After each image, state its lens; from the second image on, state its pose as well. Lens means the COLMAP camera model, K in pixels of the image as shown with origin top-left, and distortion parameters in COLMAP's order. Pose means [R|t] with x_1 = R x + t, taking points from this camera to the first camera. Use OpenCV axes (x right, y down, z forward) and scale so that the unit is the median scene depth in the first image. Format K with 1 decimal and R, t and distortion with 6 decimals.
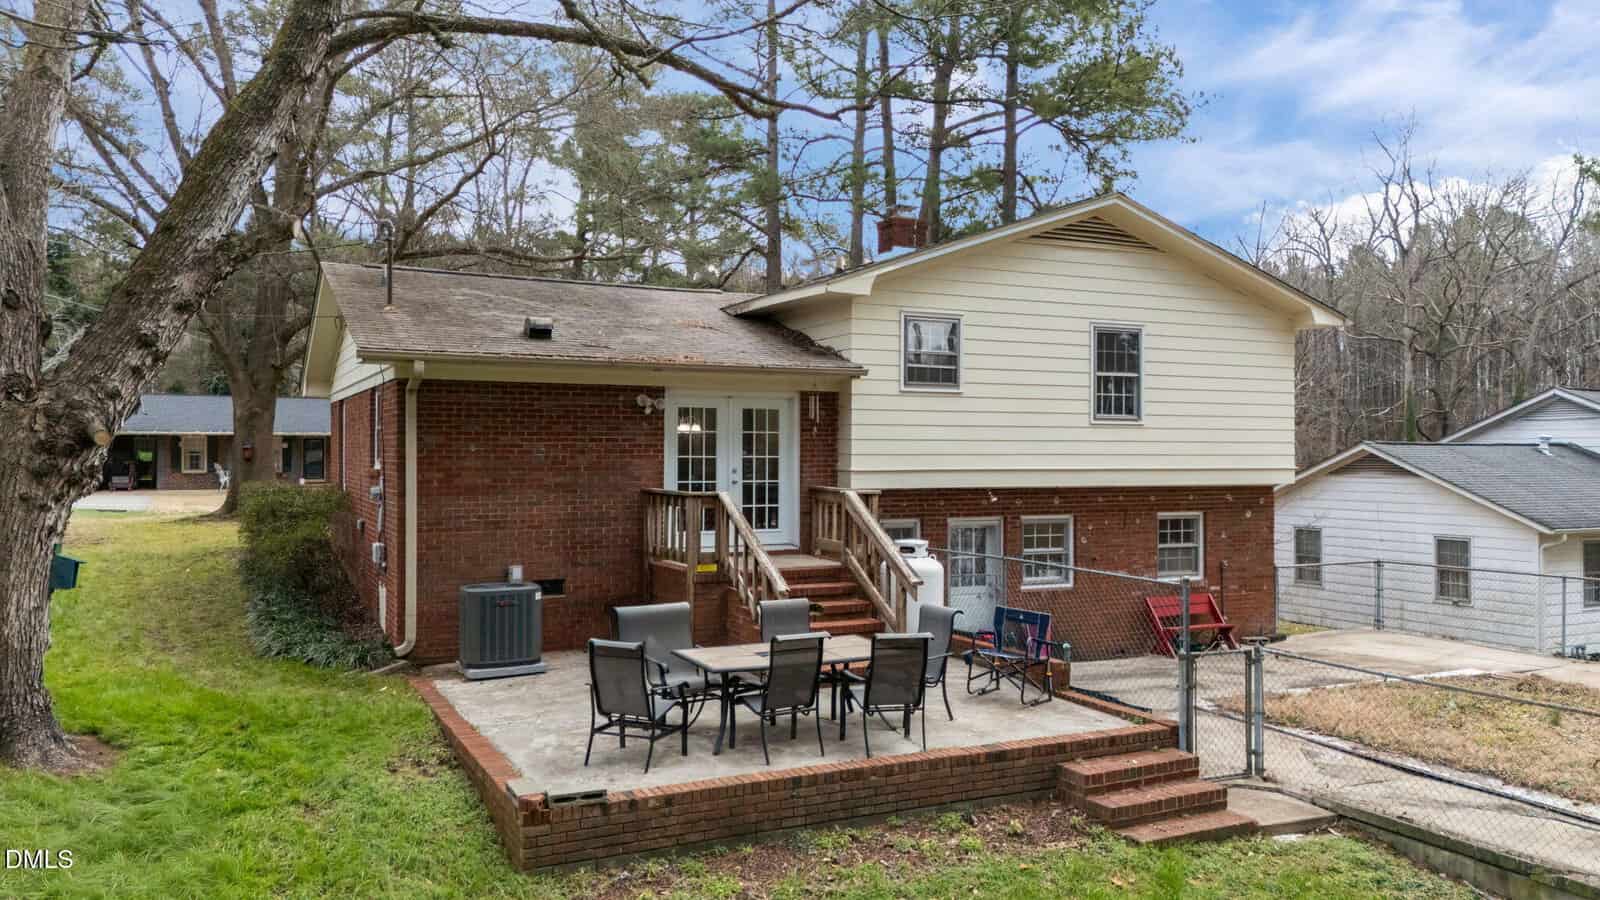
lens RADIAL K [[1162.8, 0, 800.0], [0, 1162.8, 450.0], [0, 0, 1]] dist [0.036624, -0.000234]
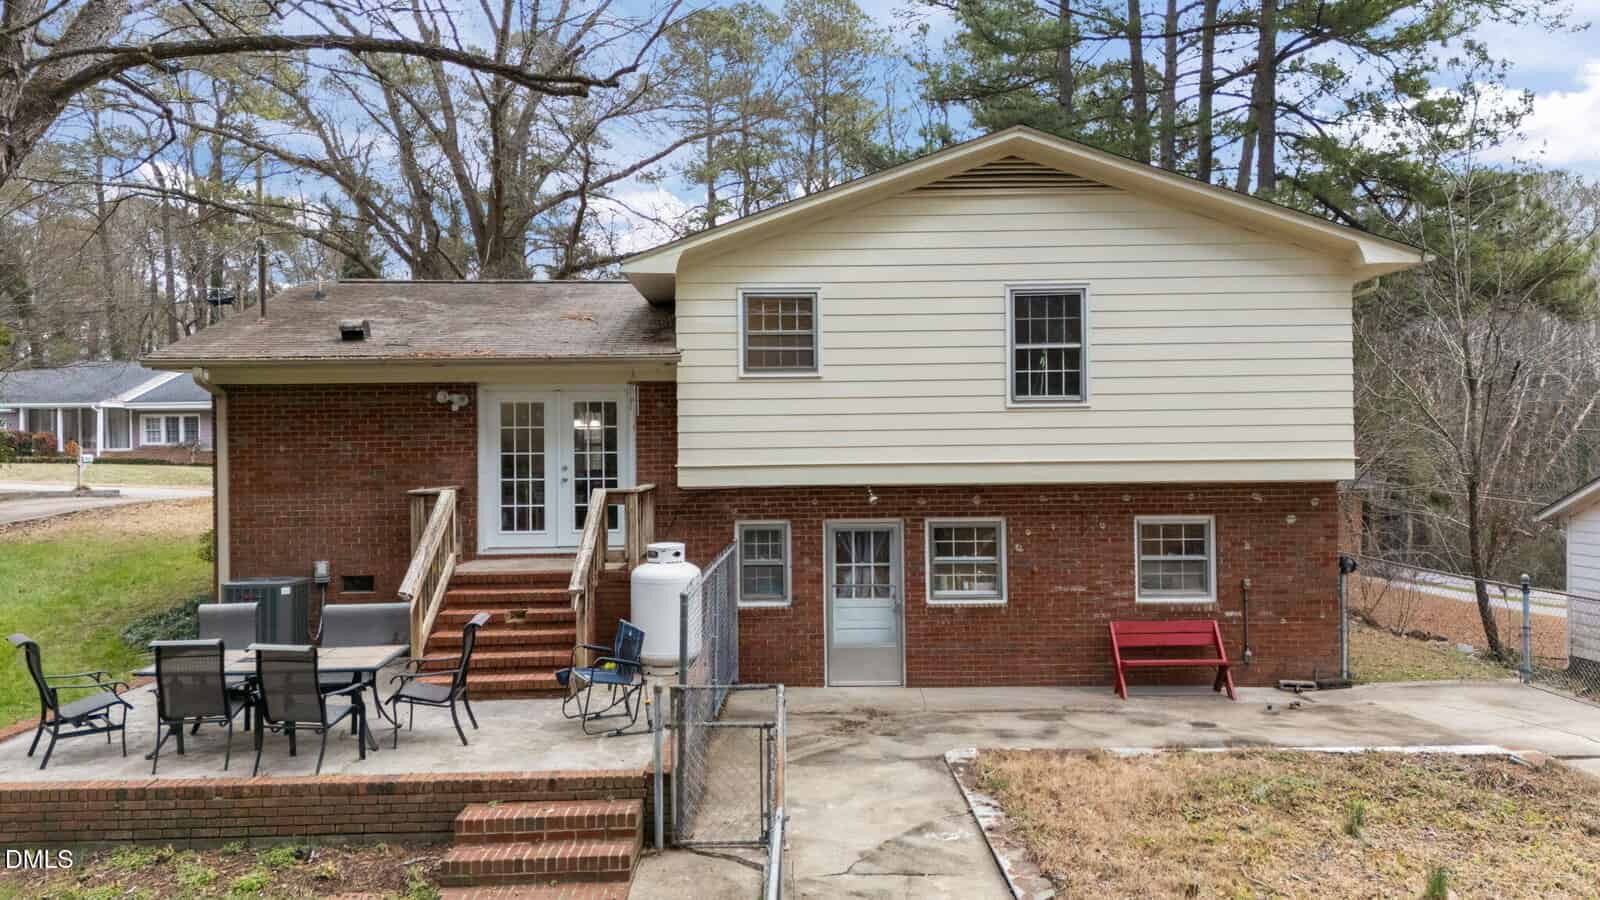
lens RADIAL K [[1210.6, 0, 800.0], [0, 1210.6, 450.0], [0, 0, 1]] dist [0.050777, -0.002517]
pose [[0.904333, -0.009887, -0.426712, 0.486064], [0.014603, 0.999863, 0.007781, -0.001389], [0.426577, -0.013268, 0.904354, 0.160166]]
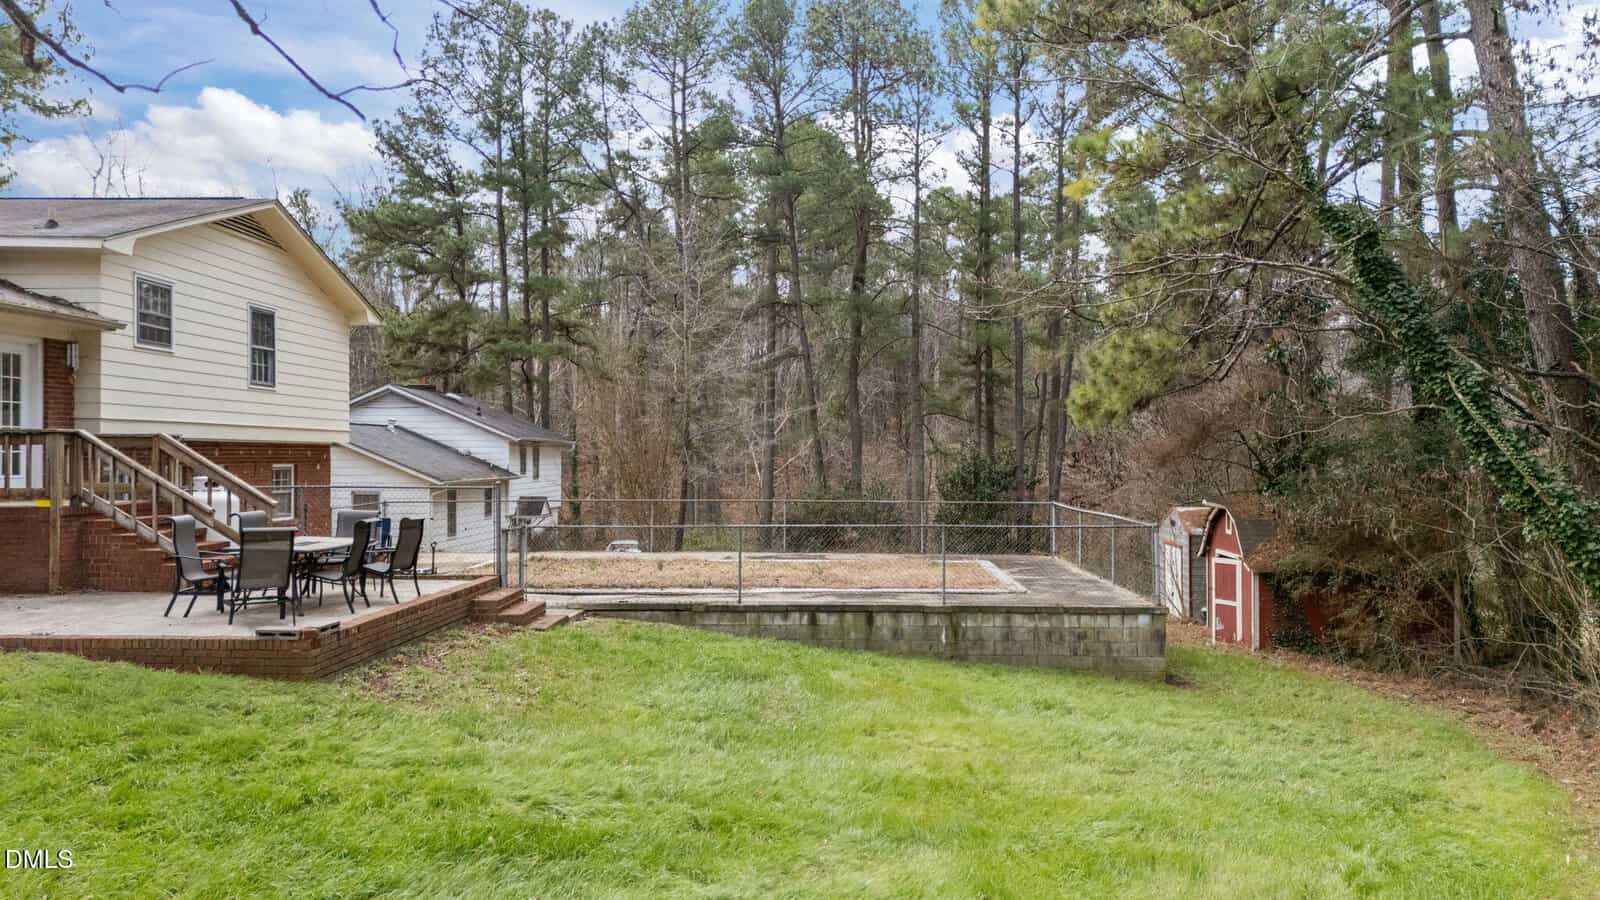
lens RADIAL K [[1162.8, 0, 800.0], [0, 1162.8, 450.0], [0, 0, 1]] dist [0.036624, -0.000234]
pose [[0.471168, 0.004861, 0.882030, -0.545147], [-0.004224, 0.999986, -0.003255, 0.043373], [-0.882033, -0.002192, 0.471182, -0.061927]]
